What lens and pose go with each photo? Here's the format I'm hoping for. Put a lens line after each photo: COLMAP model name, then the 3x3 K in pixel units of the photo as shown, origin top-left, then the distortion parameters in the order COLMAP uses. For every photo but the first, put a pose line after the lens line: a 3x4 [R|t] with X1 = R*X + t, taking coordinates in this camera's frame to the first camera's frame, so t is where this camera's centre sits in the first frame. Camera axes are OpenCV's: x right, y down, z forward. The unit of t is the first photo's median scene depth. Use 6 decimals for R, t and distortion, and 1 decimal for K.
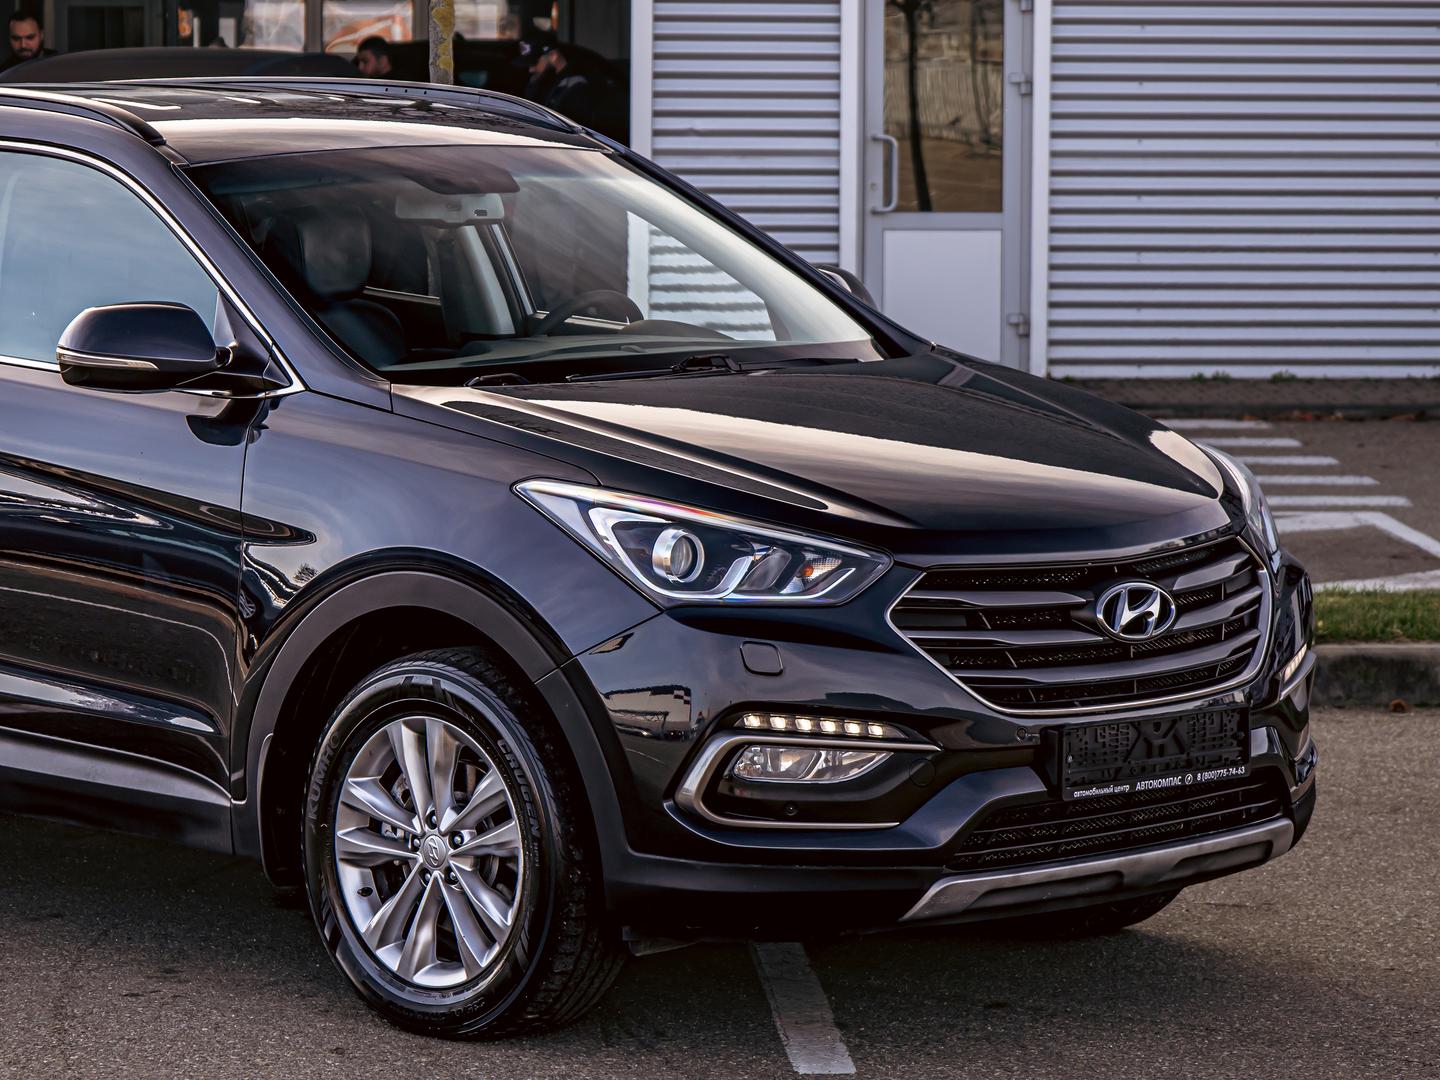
lens RADIAL K [[4174.9, 0, 717.8], [0, 4174.9, 541.8], [0, 0, 1]] dist [-0.038152, 0.000000]
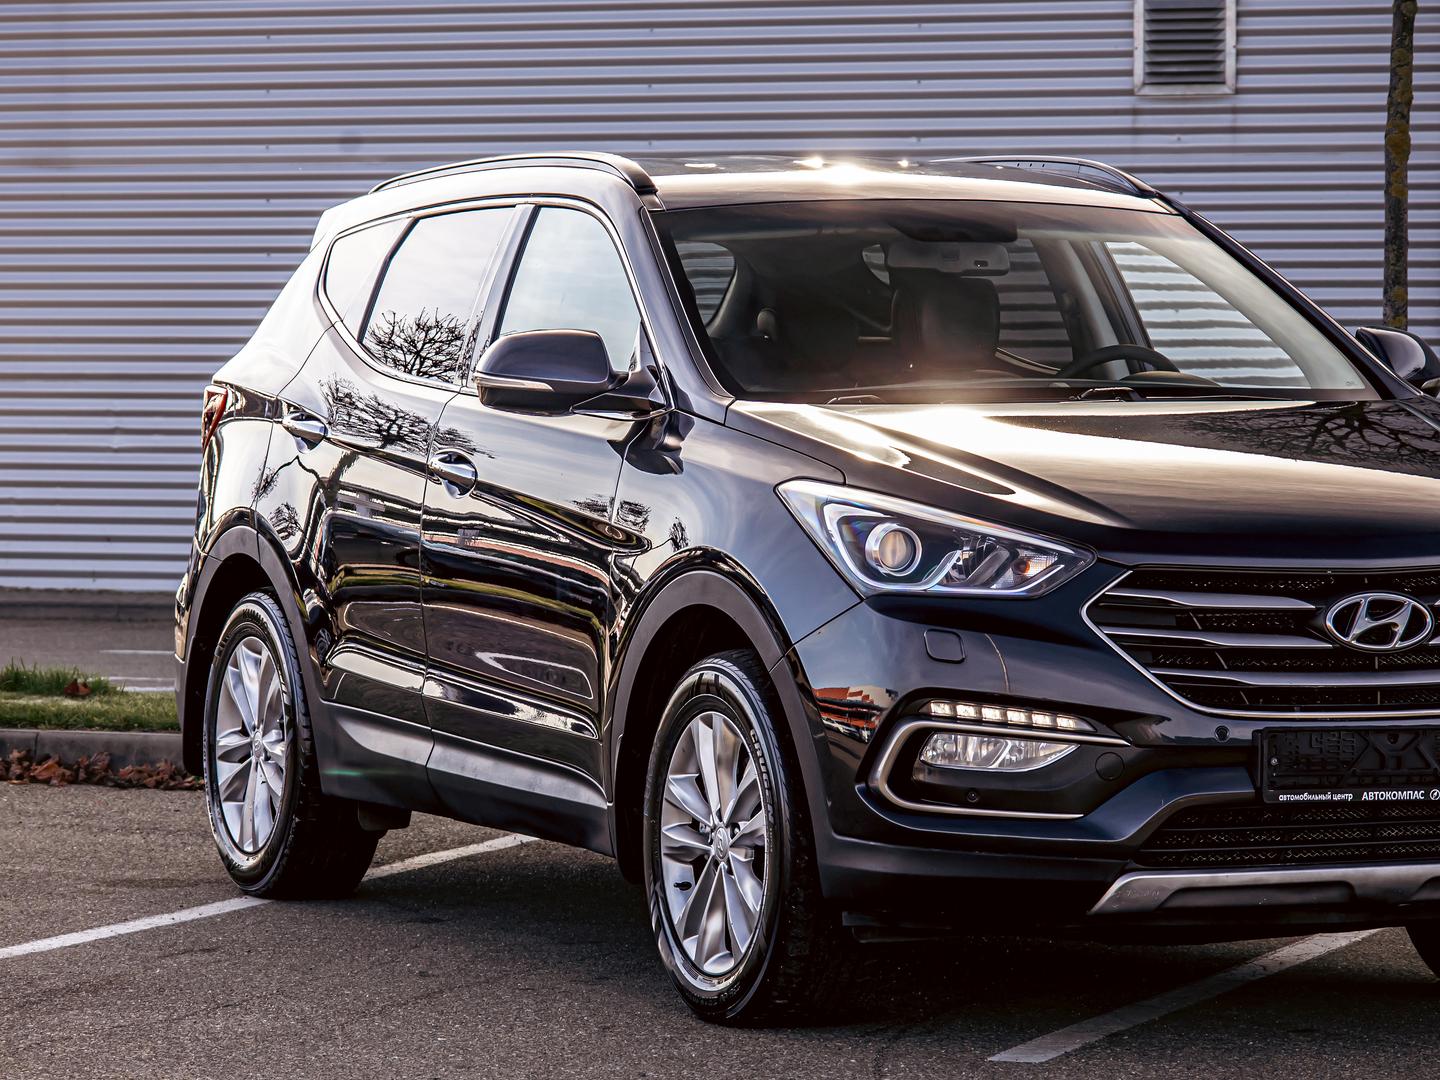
lens RADIAL K [[4258.4, 0, 720.1], [0, 4258.4, 537.9], [0, 0, 1]] dist [0.000415, 0.000000]
pose [[0.952385, 0.016393, -0.304458, 0.264615], [-0.030946, 0.998594, -0.043036, 0.046187], [0.303325, 0.050408, 0.951553, -0.010151]]
